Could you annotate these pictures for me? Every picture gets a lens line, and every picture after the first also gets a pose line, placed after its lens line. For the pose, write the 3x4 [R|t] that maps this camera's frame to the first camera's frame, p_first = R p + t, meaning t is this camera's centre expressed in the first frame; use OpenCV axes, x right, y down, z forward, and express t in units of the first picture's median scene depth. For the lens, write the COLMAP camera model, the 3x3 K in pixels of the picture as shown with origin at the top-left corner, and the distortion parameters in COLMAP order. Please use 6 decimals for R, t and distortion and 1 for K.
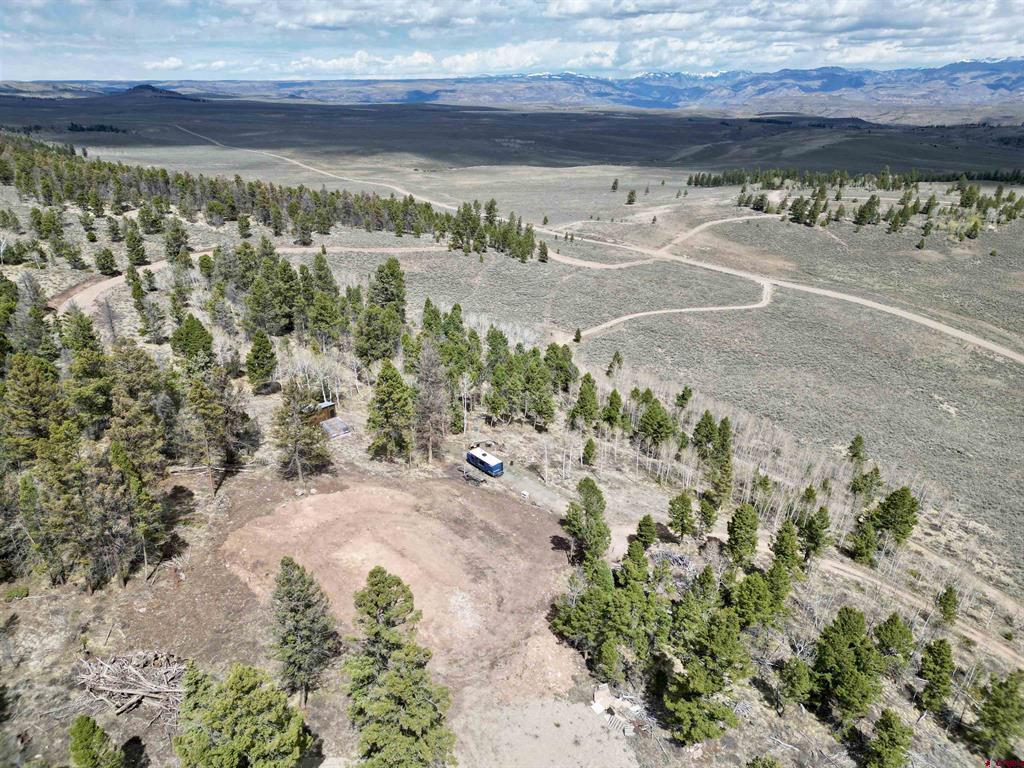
lens RADIAL K [[711.6, 0, 508.6], [0, 711.6, 381.3], [0, 0, 1]] dist [0.076900, -0.072067]
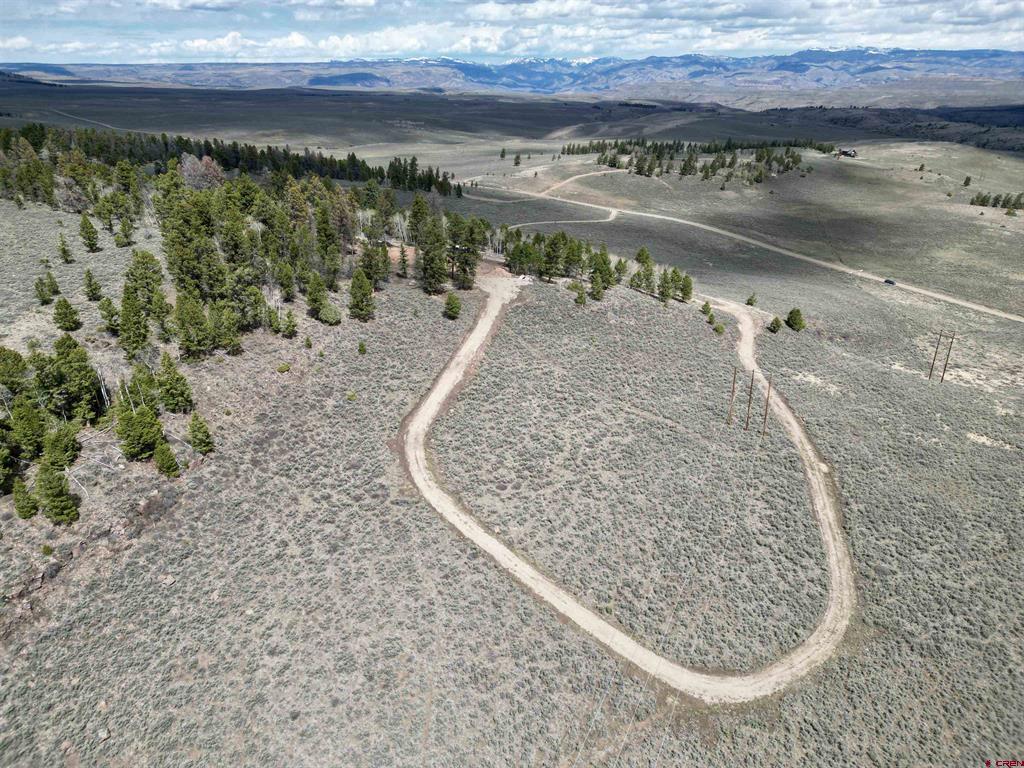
lens RADIAL K [[711.6, 0, 508.6], [0, 711.6, 381.3], [0, 0, 1]] dist [0.076900, -0.072067]
pose [[0.987683, -0.060750, 0.144190, -0.056216], [0.058261, 0.998071, 0.021426, 0.118392], [-0.145214, -0.012761, 0.989318, -0.285810]]
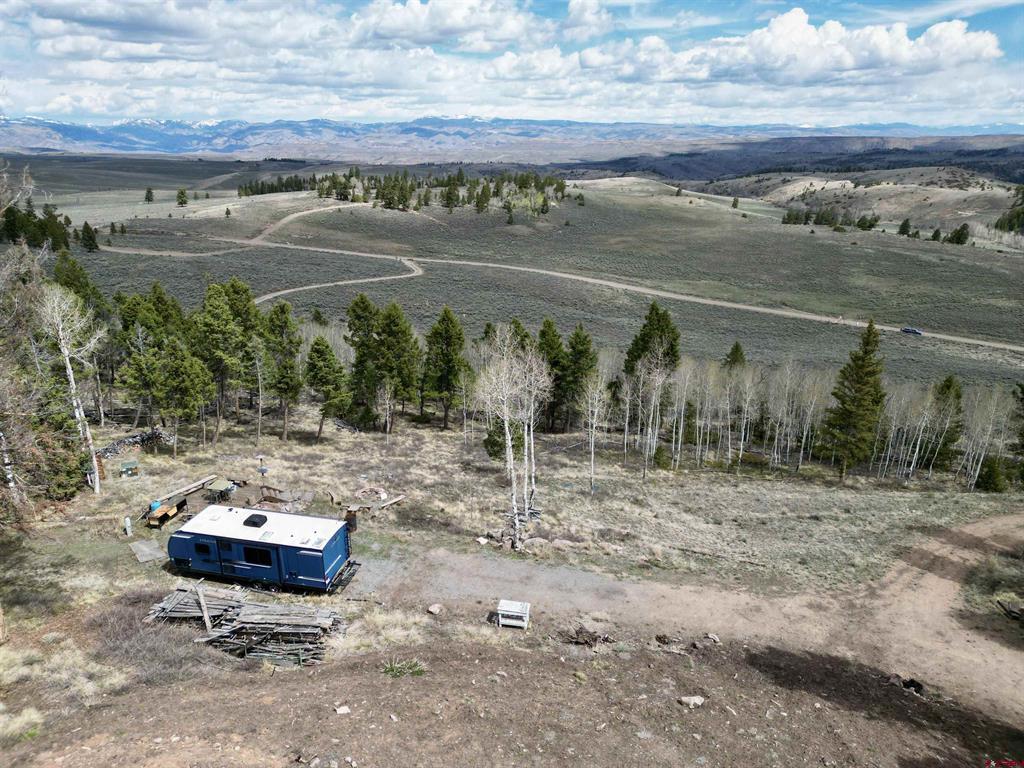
lens RADIAL K [[711.6, 0, 508.6], [0, 711.6, 381.3], [0, 0, 1]] dist [0.076900, -0.072067]
pose [[0.808870, -0.189361, 0.556662, -0.023664], [0.222674, 0.974860, 0.008058, 0.018493], [-0.544193, 0.117436, 0.830700, 0.186519]]
